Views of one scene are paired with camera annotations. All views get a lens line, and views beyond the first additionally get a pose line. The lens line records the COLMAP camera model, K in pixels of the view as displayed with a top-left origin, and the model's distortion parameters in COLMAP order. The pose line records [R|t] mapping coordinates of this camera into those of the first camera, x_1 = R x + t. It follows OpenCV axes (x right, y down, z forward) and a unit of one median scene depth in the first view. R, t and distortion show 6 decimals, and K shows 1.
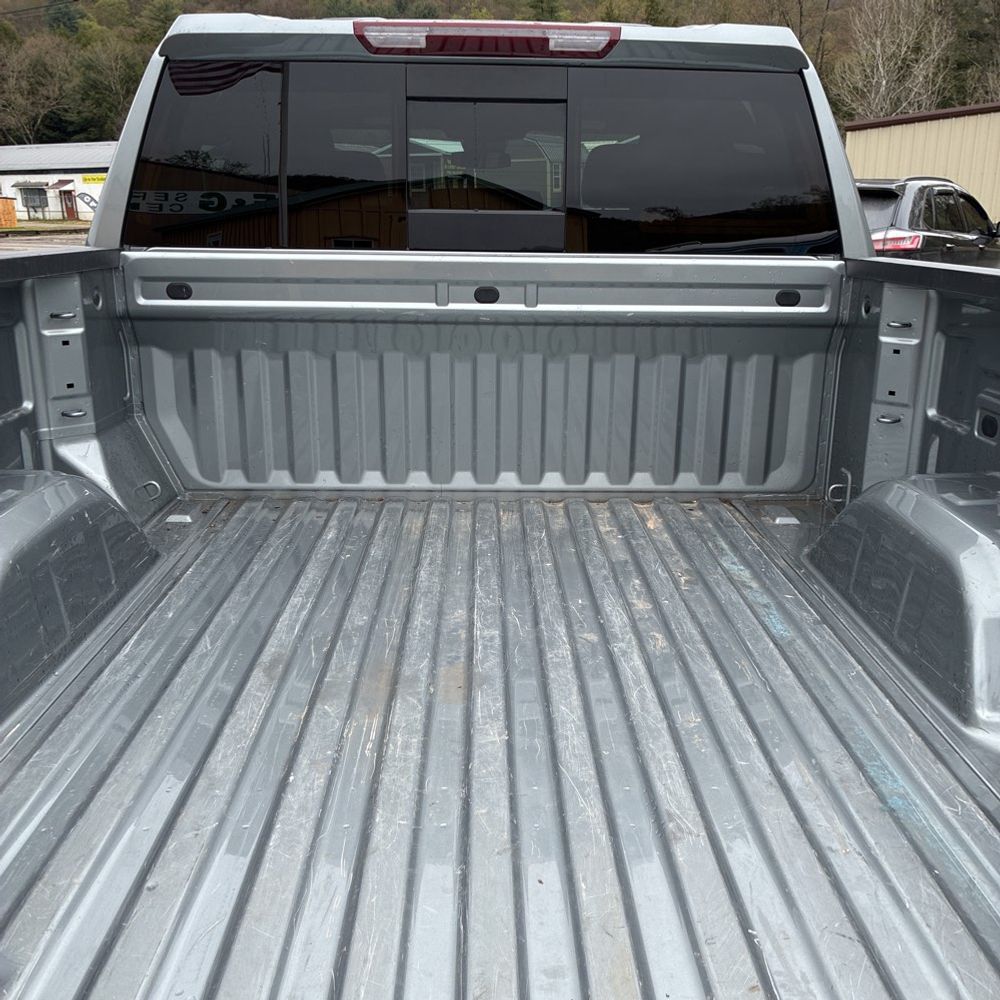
lens RADIAL K [[1001.2, 0, 500.0], [0, 1001.2, 500.0], [0, 0, 1]] dist [0.003399, 0.002136]
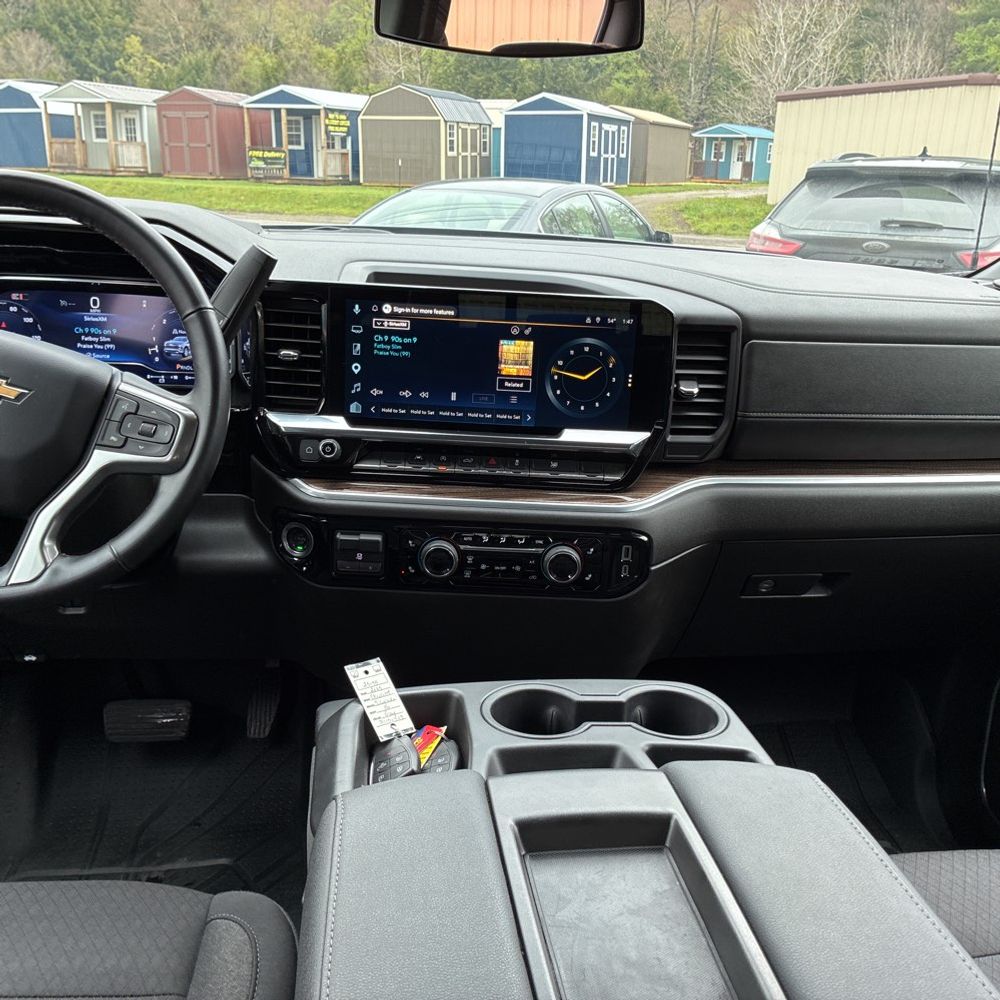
lens RADIAL K [[1019.5, 0, 501.6], [0, 1019.5, 488.9], [0, 0, 1]] dist [0.031858, -0.021042]
pose [[0.993398, 0.000568, 0.114719, -0.002459], [-0.002329, 0.999882, 0.015210, -0.011333], [-0.114696, -0.015377, 0.993282, 0.036402]]
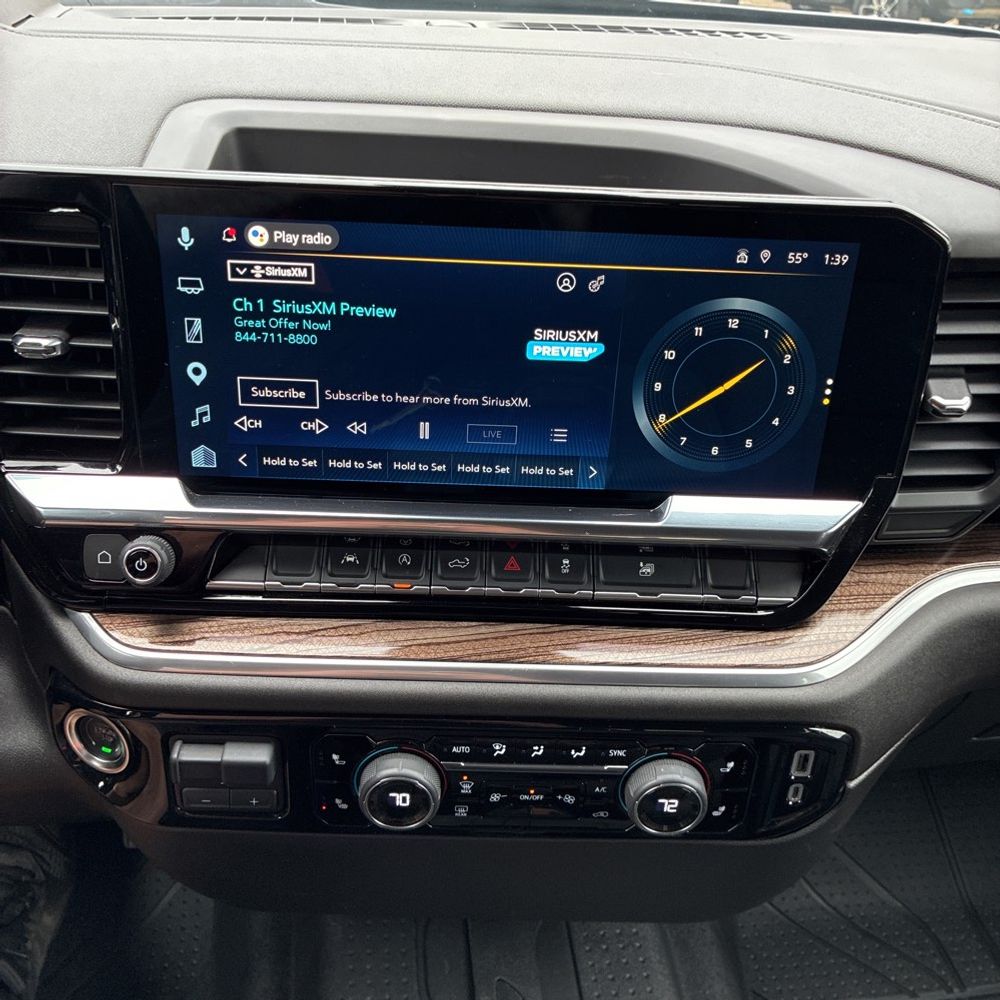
lens RADIAL K [[1113.9, 0, 486.8], [0, 1113.9, 500.4], [0, 0, 1]] dist [-0.008672, -0.021765]
pose [[0.993936, -0.032259, 0.105126, 0.011779], [0.008371, 0.975423, 0.220180, -0.060902], [-0.109645, -0.217964, 0.969778, 0.208170]]
